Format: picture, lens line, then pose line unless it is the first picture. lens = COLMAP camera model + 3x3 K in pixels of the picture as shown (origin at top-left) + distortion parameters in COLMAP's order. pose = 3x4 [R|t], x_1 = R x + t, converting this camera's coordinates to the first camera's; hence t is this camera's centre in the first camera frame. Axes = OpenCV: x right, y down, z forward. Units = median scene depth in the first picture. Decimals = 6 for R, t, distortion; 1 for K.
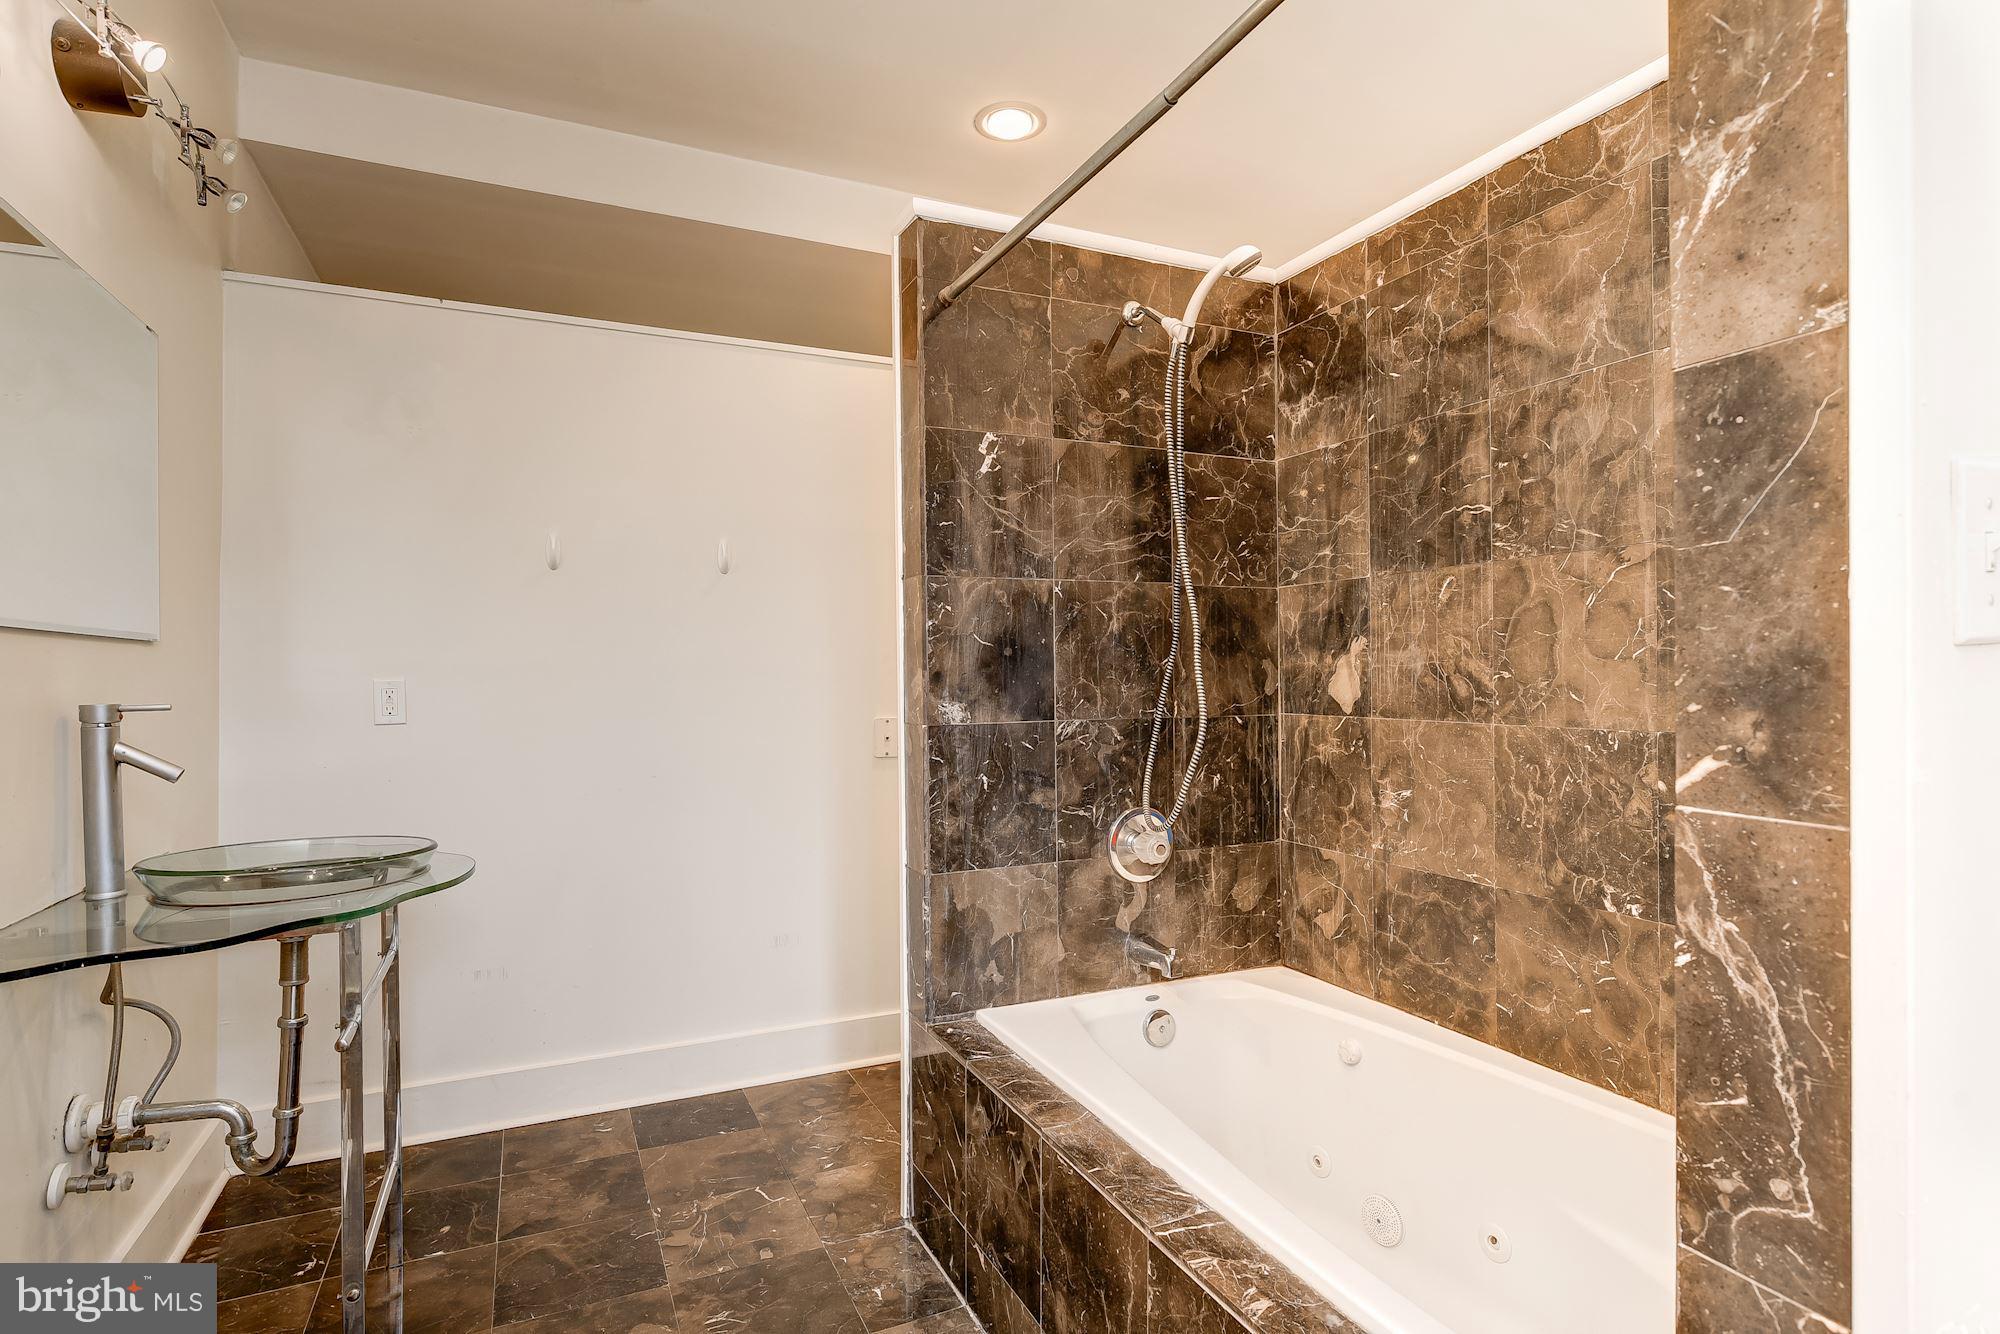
lens RADIAL K [[1002.5, 0, 1001.2], [0, 1002.5, 673.5], [0, 0, 1]] dist [-0.014900, 0.004704]
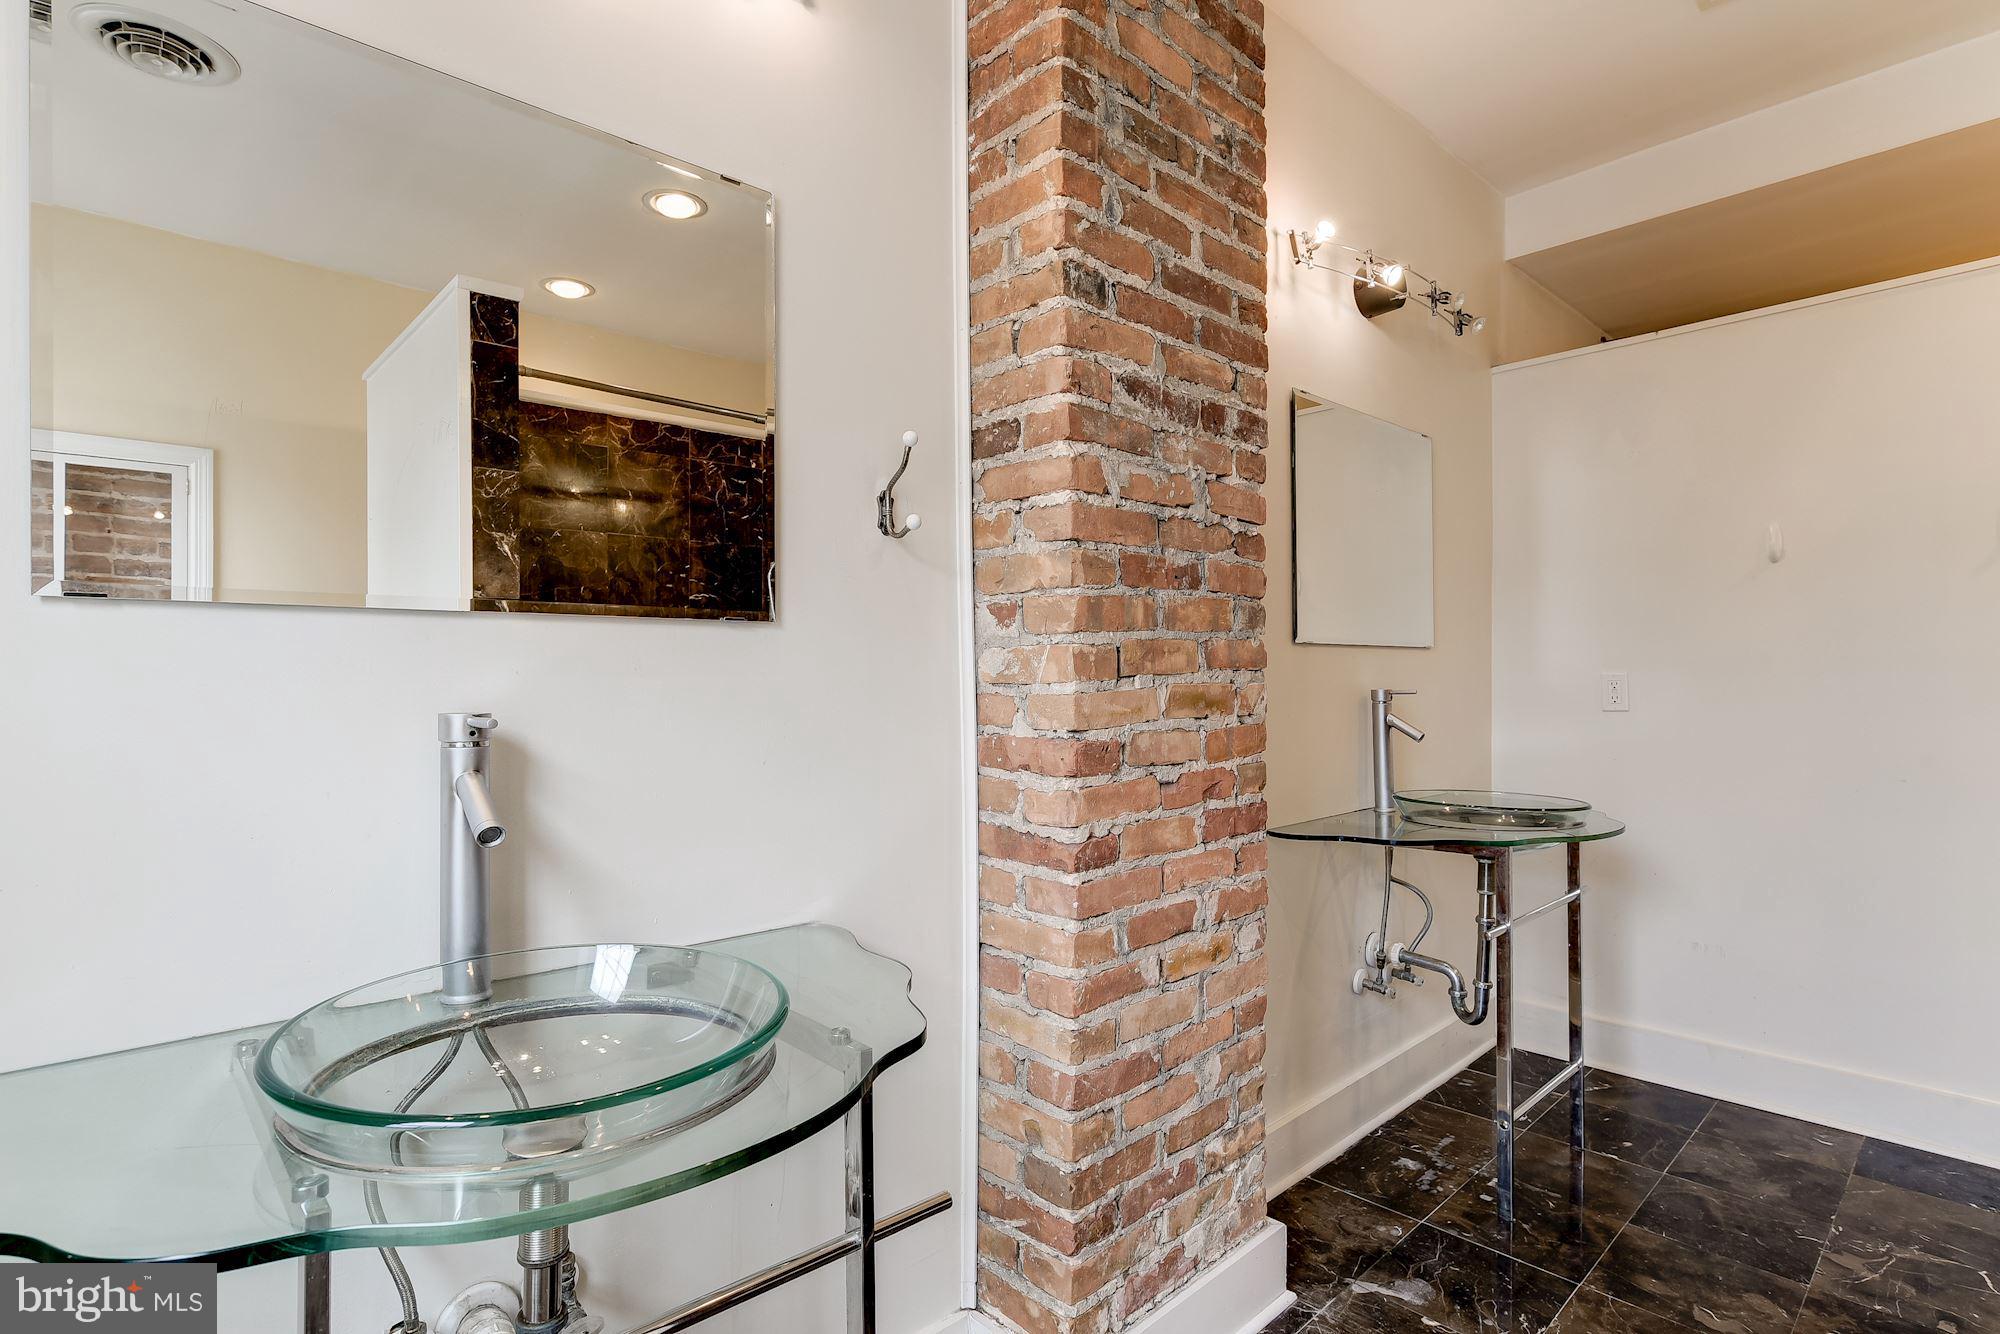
lens RADIAL K [[1002.5, 0, 1002.7], [0, 1002.5, 666.2], [0, 0, 1]] dist [-0.014900, 0.004704]
pose [[0.317825, -0.004093, -0.948140, 0.394552], [0.007130, 0.999973, -0.001927, -0.007249], [0.948122, -0.006148, 0.317846, -0.078814]]
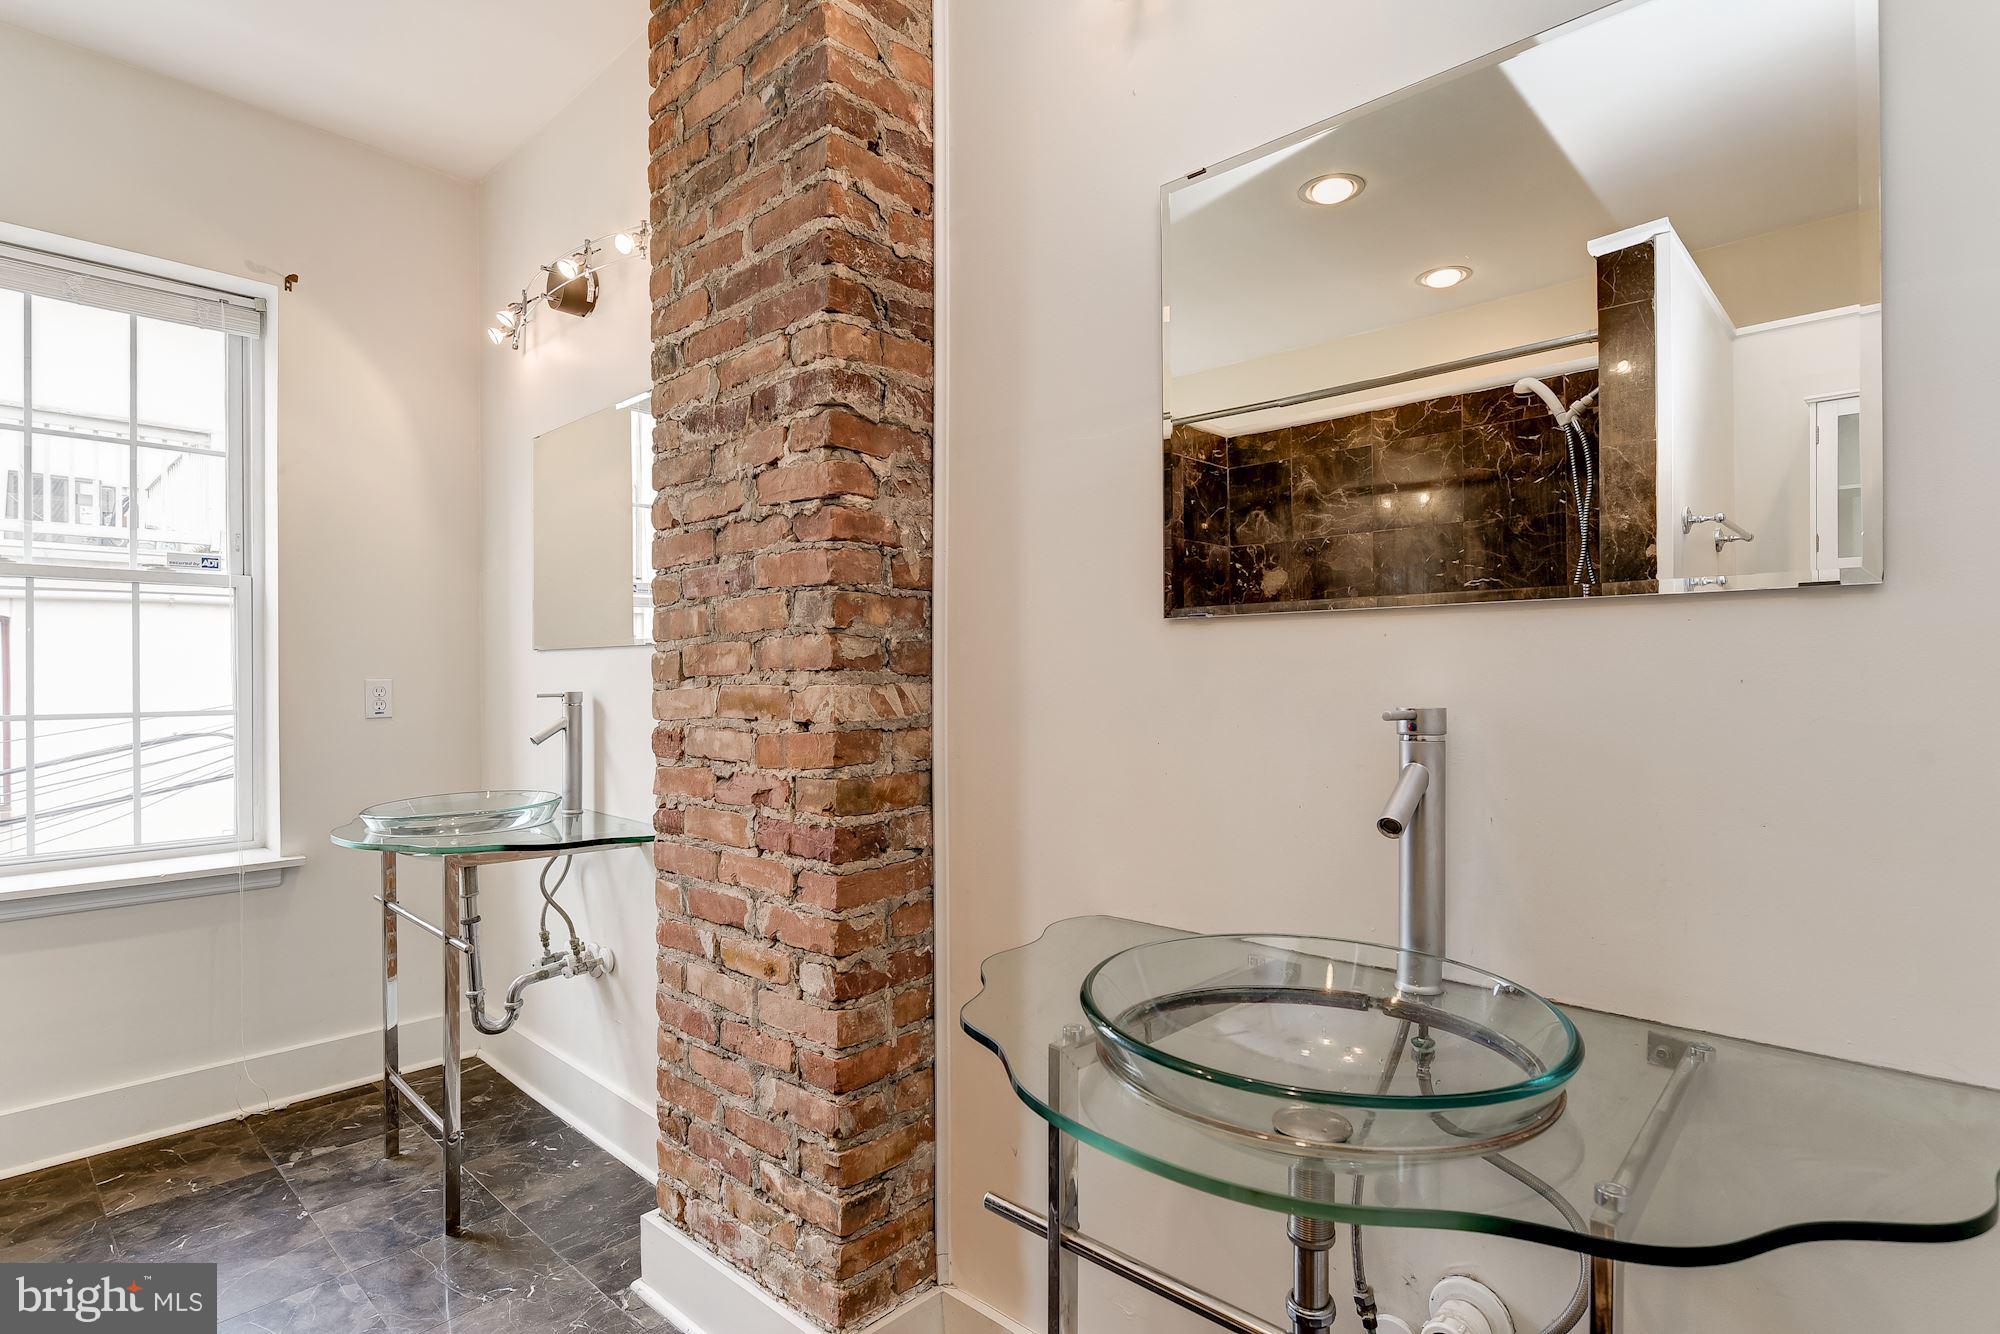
lens RADIAL K [[1002.5, 0, 1007.9], [0, 1002.5, 676.6], [0, 0, 1]] dist [-0.014900, 0.004704]
pose [[-0.925916, 0.006597, -0.377672, -0.568521], [0.008336, 0.999961, -0.002968, 0.010380], [0.377638, -0.005896, -0.925935, 1.864898]]
